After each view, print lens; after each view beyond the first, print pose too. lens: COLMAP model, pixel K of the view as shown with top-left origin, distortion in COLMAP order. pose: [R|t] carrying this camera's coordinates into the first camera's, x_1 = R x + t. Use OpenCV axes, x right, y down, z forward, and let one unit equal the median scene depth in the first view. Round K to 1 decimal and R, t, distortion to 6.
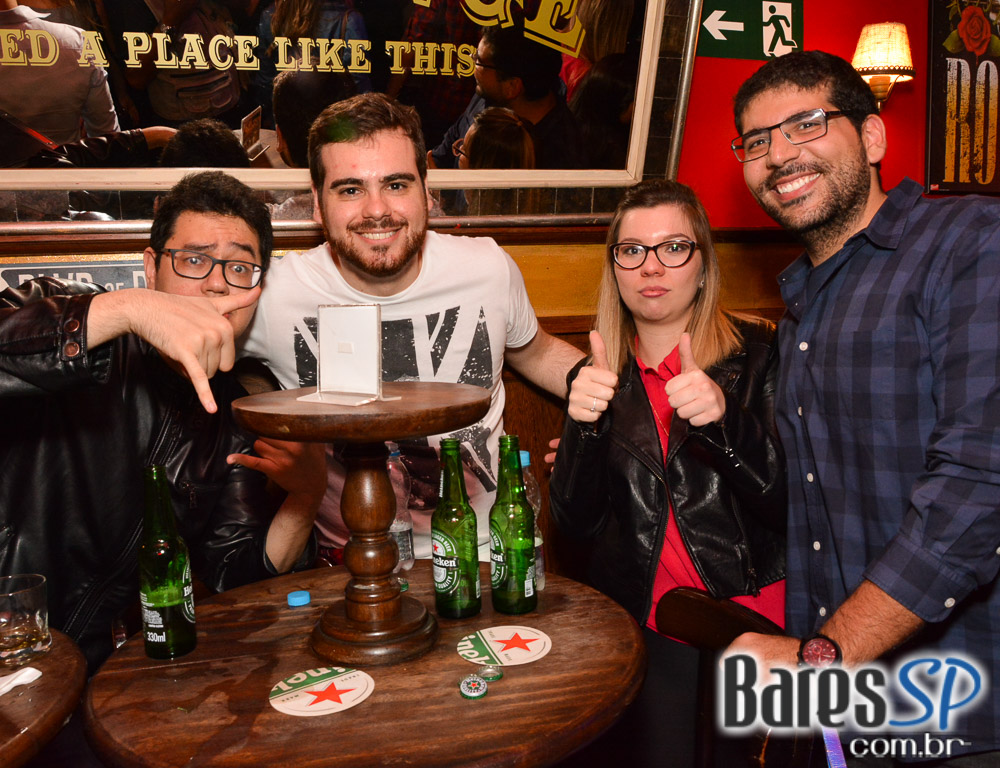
lens RADIAL K [[884.5, 0, 500.0], [0, 884.5, 305.4], [0, 0, 1]] dist [-0.052540, -0.003520]
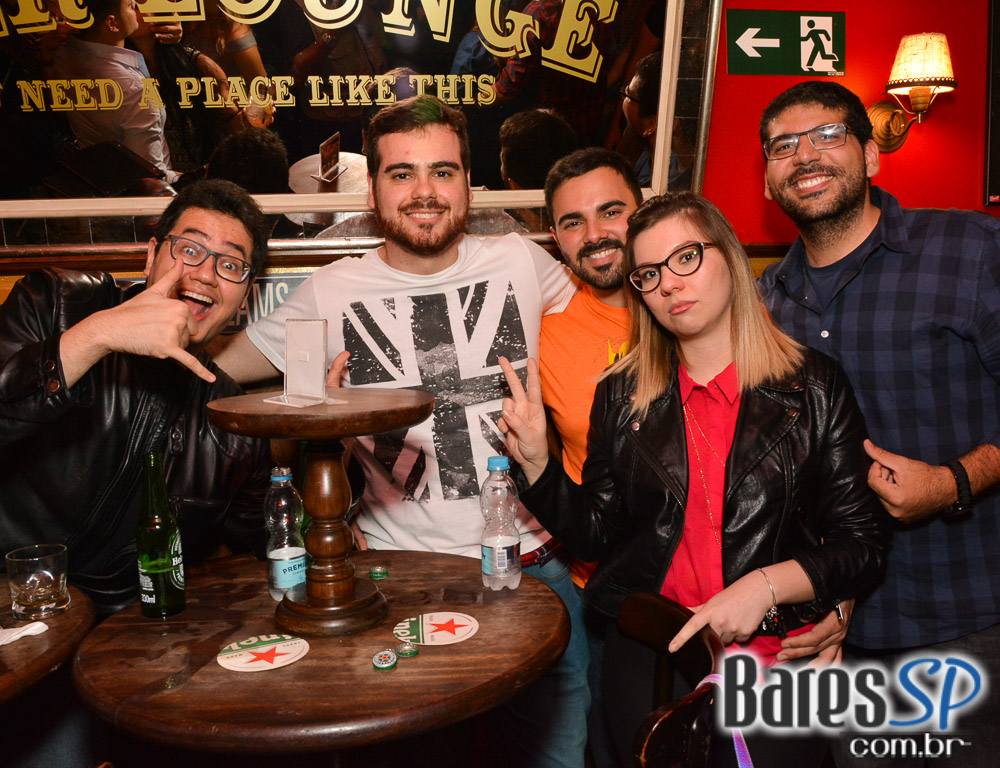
lens RADIAL K [[884.5, 0, 500.0], [0, 884.5, 305.4], [0, 0, 1]] dist [-0.052540, -0.003520]
pose [[0.983476, 0.008617, -0.180836, 0.243760], [-0.010106, 0.999922, -0.007316, -0.011241], [0.180759, 0.009023, 0.983486, -0.068792]]
